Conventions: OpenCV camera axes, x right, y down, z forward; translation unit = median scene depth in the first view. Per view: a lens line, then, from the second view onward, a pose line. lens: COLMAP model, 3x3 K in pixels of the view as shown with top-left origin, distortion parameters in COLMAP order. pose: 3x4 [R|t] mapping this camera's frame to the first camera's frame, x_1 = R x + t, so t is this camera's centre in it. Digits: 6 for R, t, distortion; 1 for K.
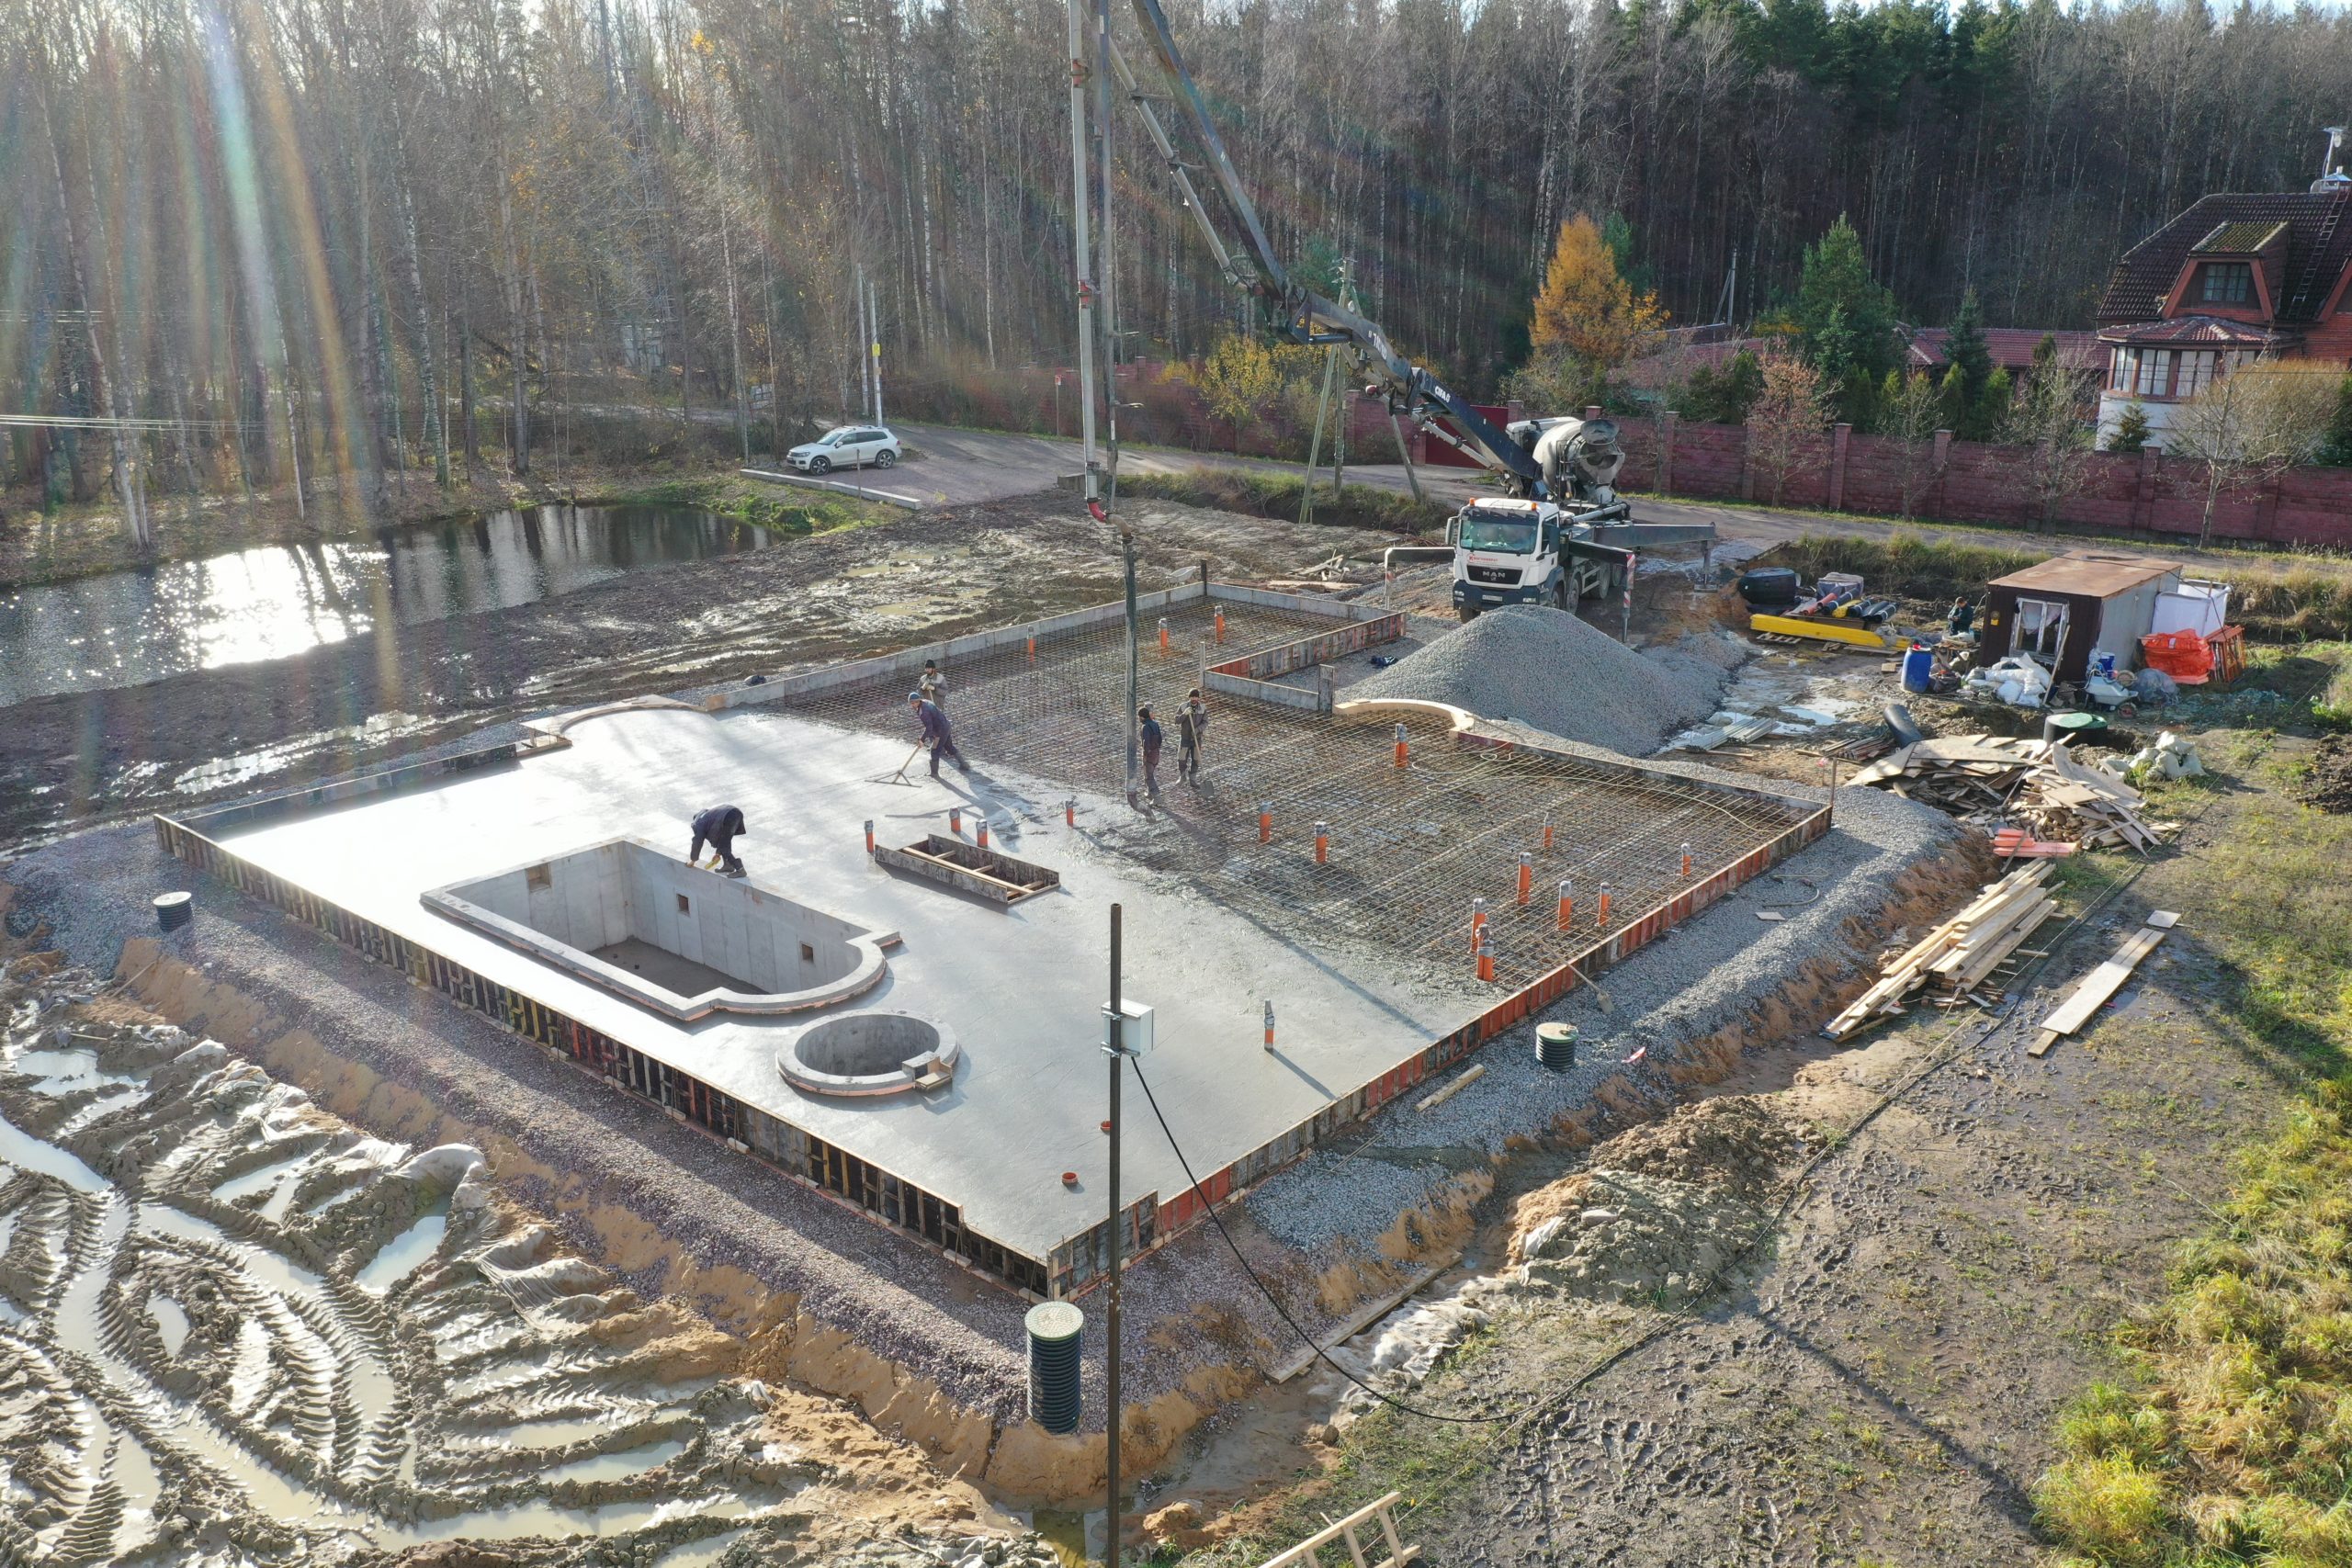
lens RADIAL K [[1859.1, 0, 1176.0], [0, 1859.1, 784.0], [0, 0, 1]] dist [0.002041, 0.003349]
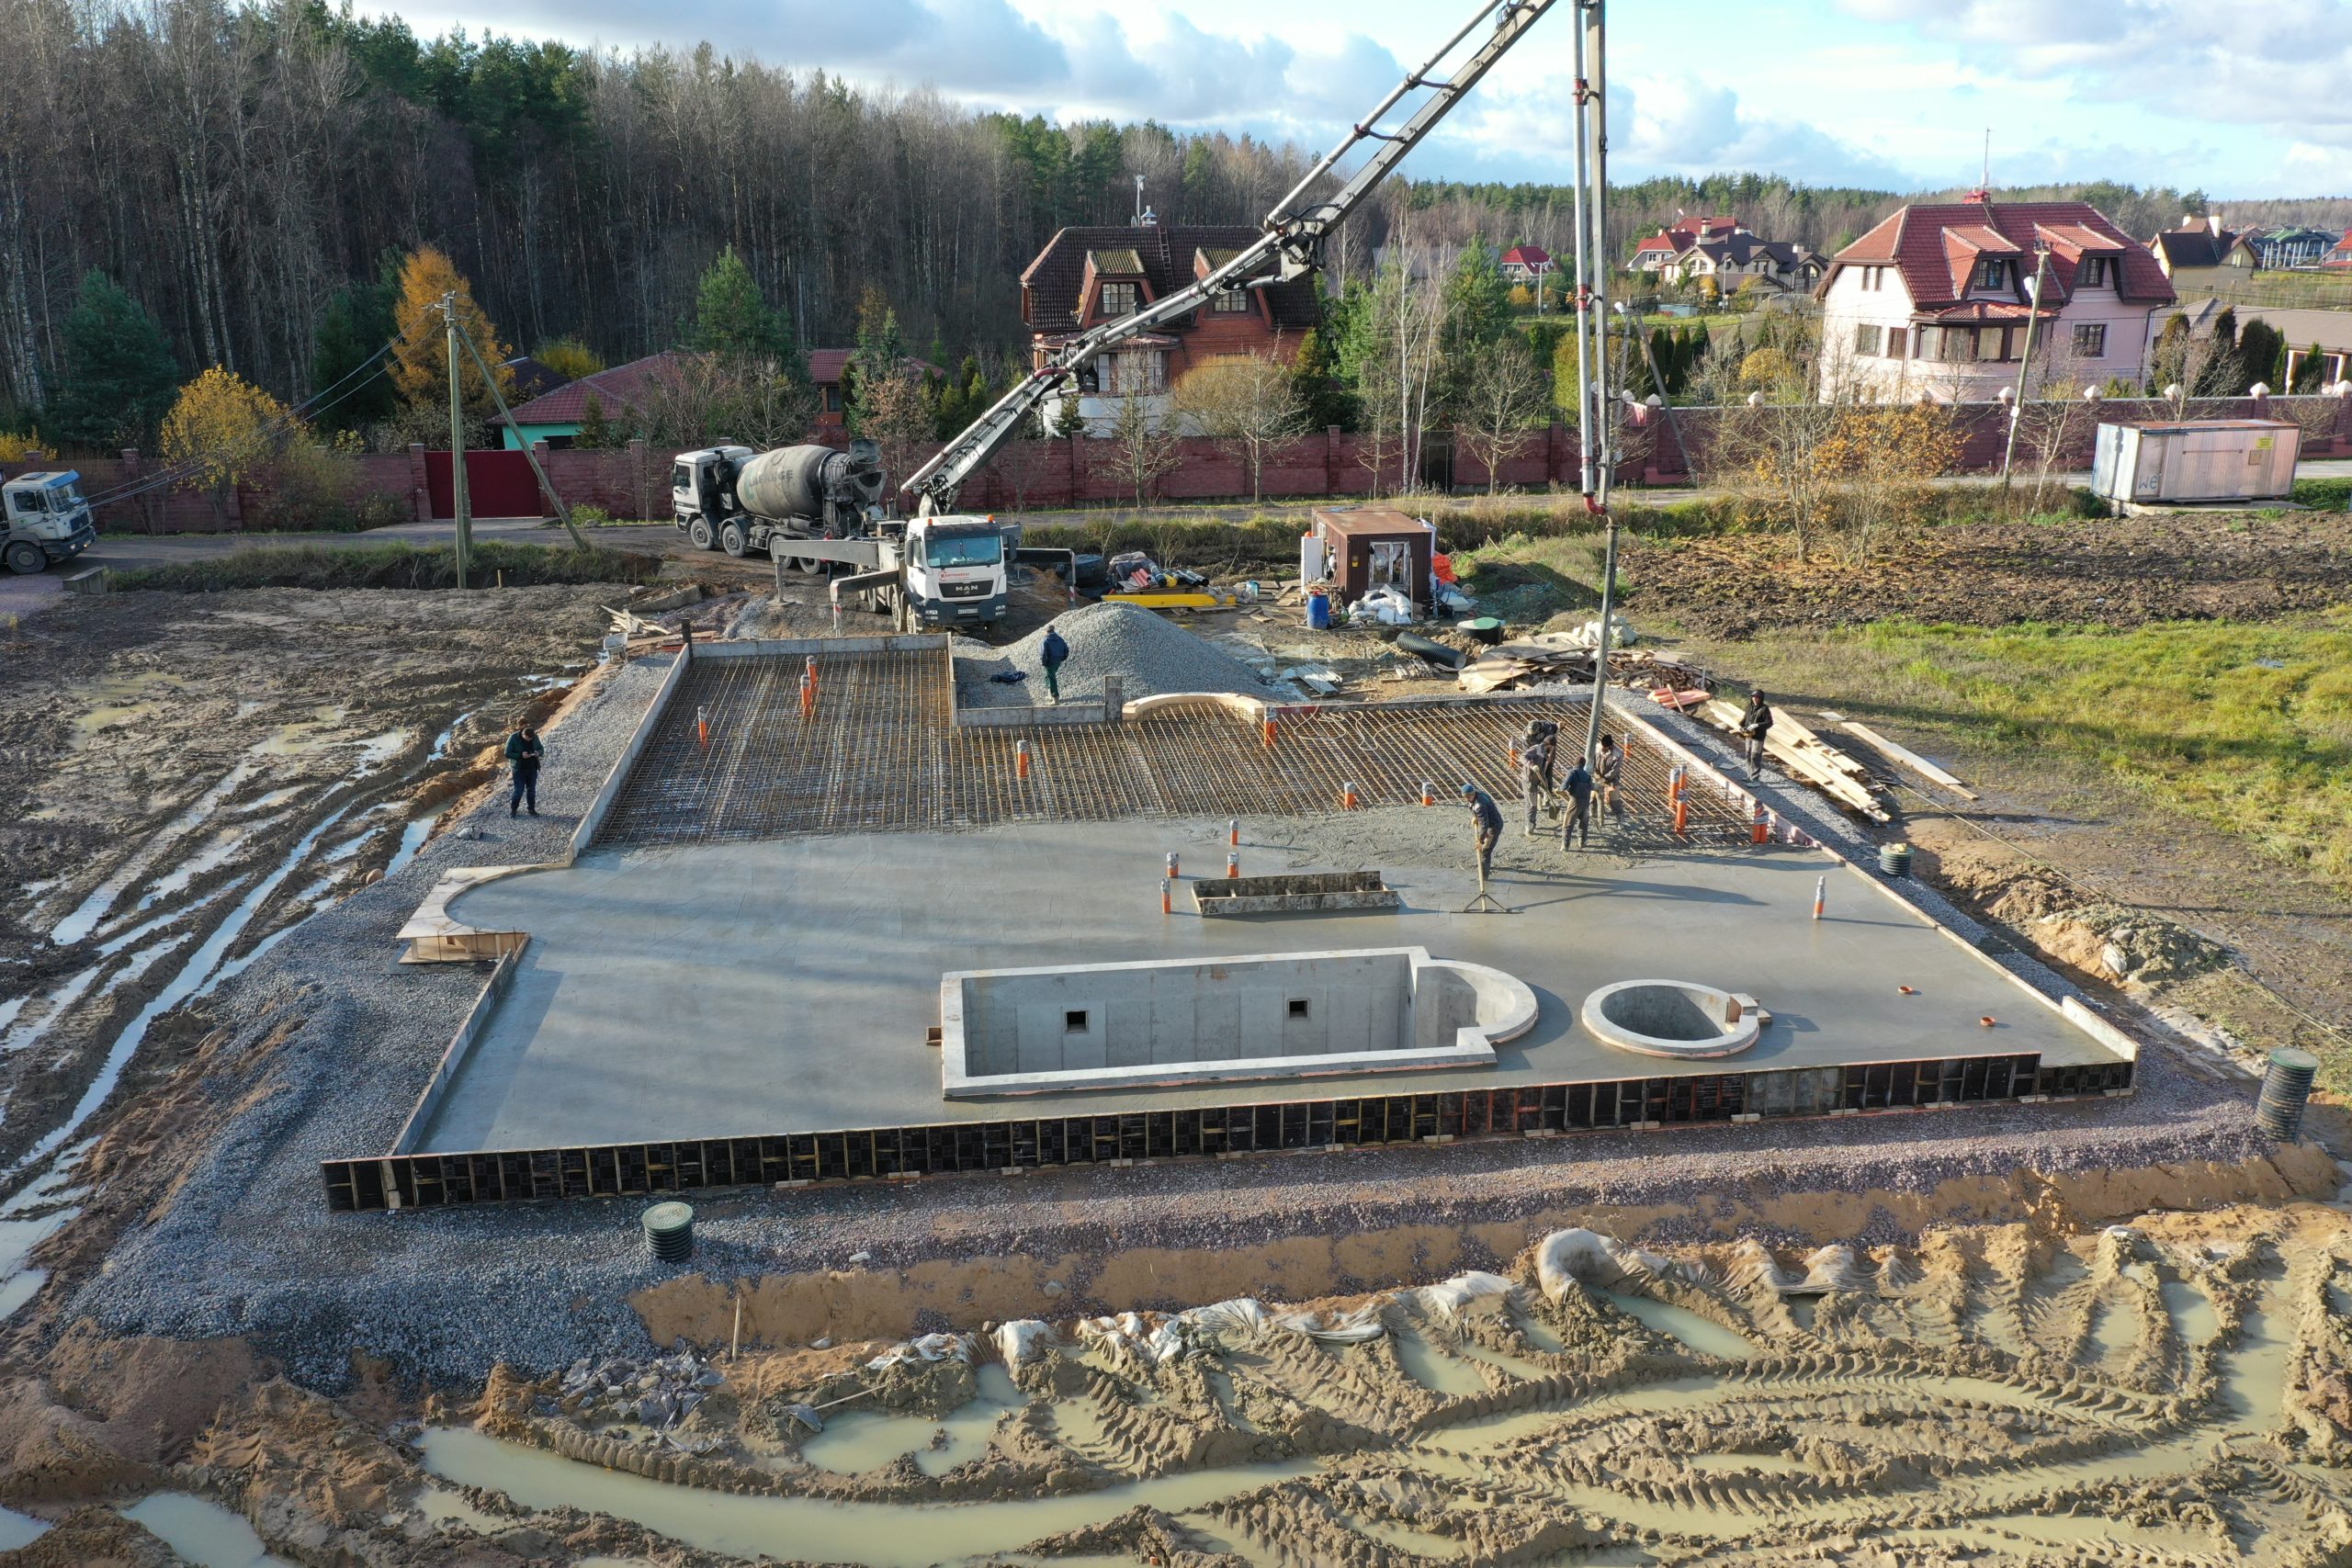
lens RADIAL K [[1859.1, 0, 1176.0], [0, 1859.1, 784.0], [0, 0, 1]] dist [0.002041, 0.003349]
pose [[0.660425, -0.210485, 0.720788, -1.154117], [0.223888, 0.971445, 0.078545, -0.139602], [-0.716738, 0.109502, 0.688691, 0.492987]]
